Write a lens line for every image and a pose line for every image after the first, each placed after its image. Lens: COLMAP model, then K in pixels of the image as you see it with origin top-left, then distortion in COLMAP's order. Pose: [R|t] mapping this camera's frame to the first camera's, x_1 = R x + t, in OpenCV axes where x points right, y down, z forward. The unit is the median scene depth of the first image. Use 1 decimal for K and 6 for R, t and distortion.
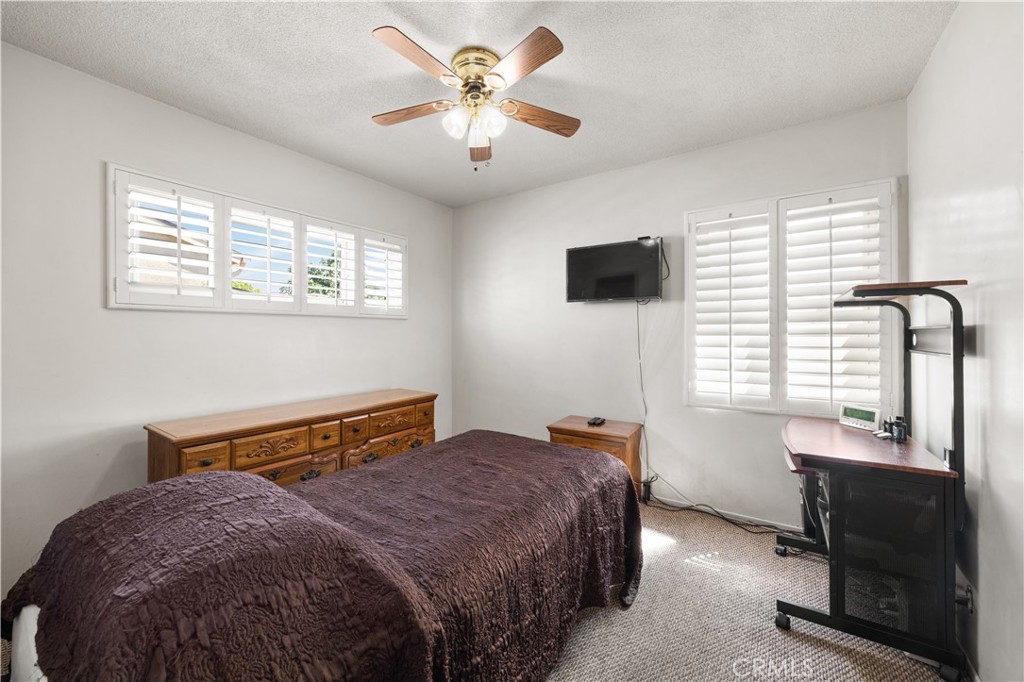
lens RADIAL K [[401.9, 0, 510.6], [0, 401.9, 334.5], [0, 0, 1]] dist [-0.001740, 0.000155]
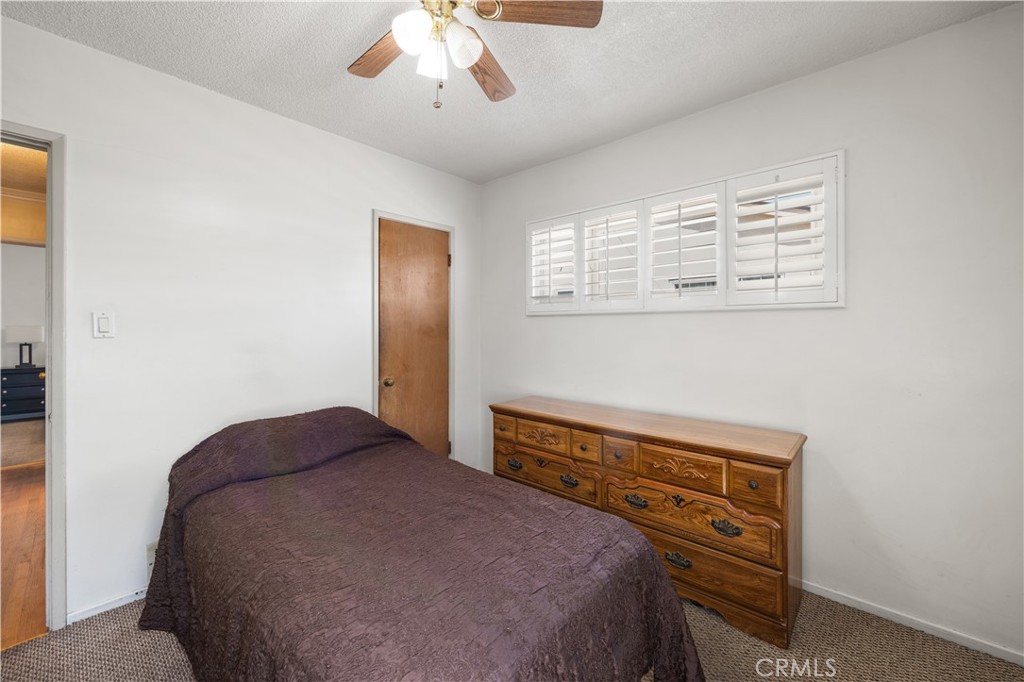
lens RADIAL K [[401.9, 0, 512.1], [0, 401.9, 333.7], [0, 0, 1]] dist [-0.001740, 0.000155]
pose [[-0.124183, 0.004059, -0.992251, 0.458167], [-0.008285, 0.999953, 0.005128, -0.004489], [0.992225, 0.008858, -0.124144, 0.957069]]
